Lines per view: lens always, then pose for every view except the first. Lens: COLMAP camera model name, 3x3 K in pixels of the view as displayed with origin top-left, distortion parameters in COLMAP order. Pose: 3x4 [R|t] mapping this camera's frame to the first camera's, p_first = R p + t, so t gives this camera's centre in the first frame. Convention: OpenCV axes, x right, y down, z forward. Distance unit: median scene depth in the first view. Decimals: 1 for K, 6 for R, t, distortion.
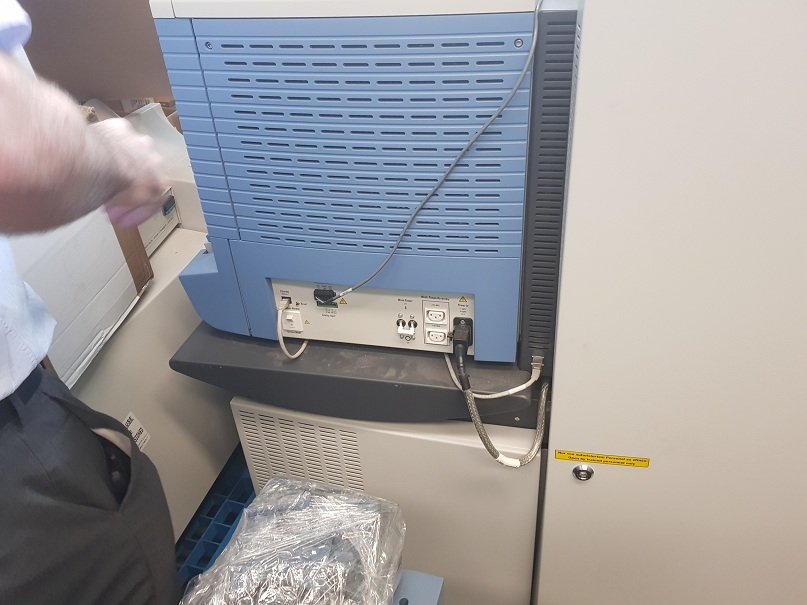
lens RADIAL K [[599.5, 0, 413.8], [0, 599.5, 291.8], [0, 0, 1]] dist [0.051007, -0.002297]
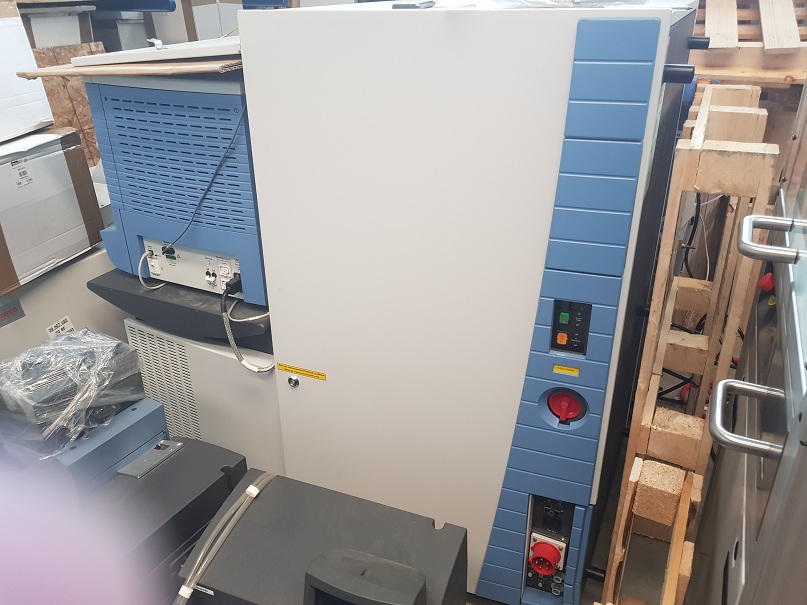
lens RADIAL K [[625.7, 0, 416.0], [0, 625.7, 303.4], [0, 0, 1]] dist [0.026552, -0.010453]
pose [[0.972438, 0.141297, -0.185469, 0.841956], [-0.158656, 0.983899, -0.082285, 0.180260], [0.170856, 0.109443, 0.979199, -0.541192]]
